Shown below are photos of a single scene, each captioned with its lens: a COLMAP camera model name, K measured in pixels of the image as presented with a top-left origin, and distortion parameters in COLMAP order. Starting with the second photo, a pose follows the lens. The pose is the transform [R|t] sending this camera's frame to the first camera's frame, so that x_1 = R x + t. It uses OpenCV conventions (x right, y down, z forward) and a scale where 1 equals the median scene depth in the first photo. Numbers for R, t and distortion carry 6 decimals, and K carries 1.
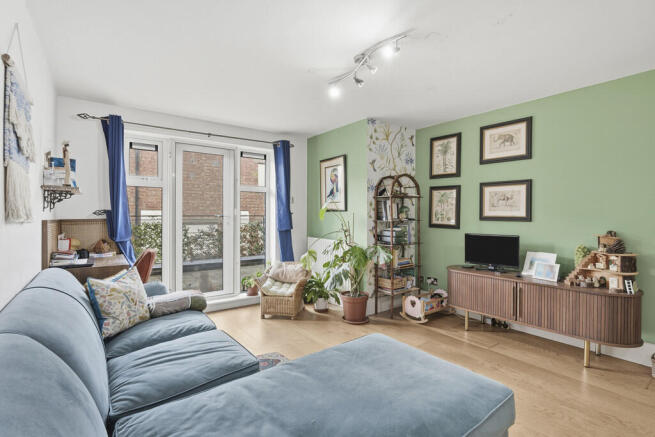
lens RADIAL K [[313.3, 0, 327.5], [0, 313.3, 218.5], [0, 0, 1]] dist [-0.005288, -0.000597]
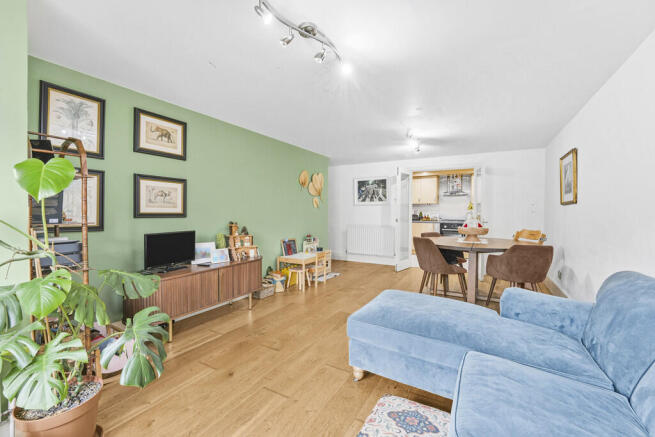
lens RADIAL K [[281.9, 0, 327.5], [0, 281.9, 218.5], [0, 0, 1]] dist [-0.000960, -0.000152]
pose [[-0.377151, -0.015295, 0.926025, -0.390723], [0.016919, 0.999583, 0.023401, -0.001193], [-0.925997, 0.024493, -0.376735, 0.763870]]
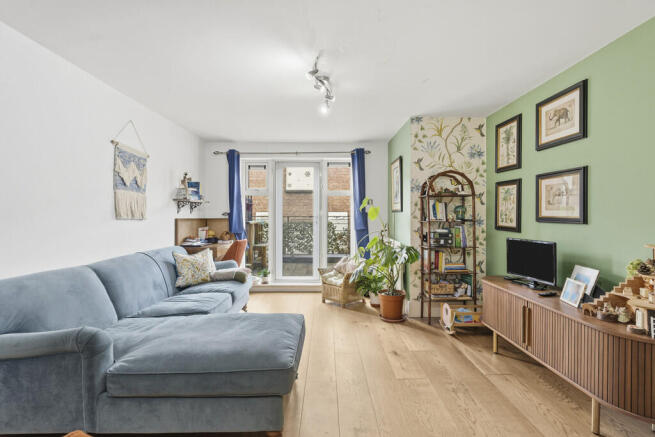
lens RADIAL K [[309.3, 0, 327.5], [0, 309.3, 218.5], [0, 0, 1]] dist [-0.003162, -0.000209]
pose [[0.805673, 0.004855, -0.592341, 0.494815], [-0.005888, 0.999983, 0.000188, -0.000384], [0.592332, 0.003337, 0.805687, 0.057833]]
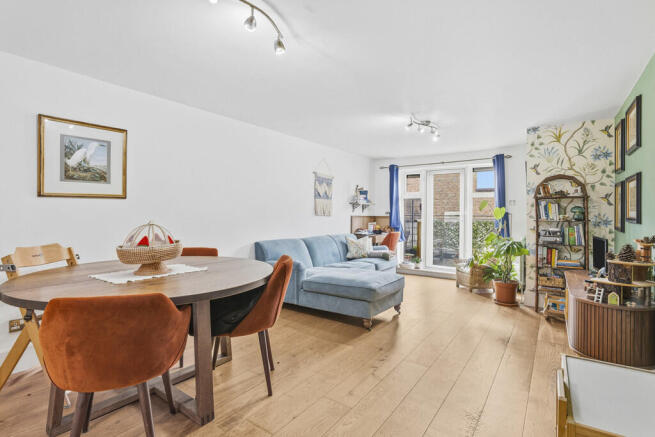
lens RADIAL K [[324.6, 0, 329.6], [0, 324.6, 213.7], [0, 0, 1]] dist [-0.002738, -0.000381]
pose [[0.311774, 0.002268, -0.950154, 1.008270], [-0.020112, 0.999789, -0.004212, 0.002248], [0.949944, 0.020423, 0.311753, -0.026495]]
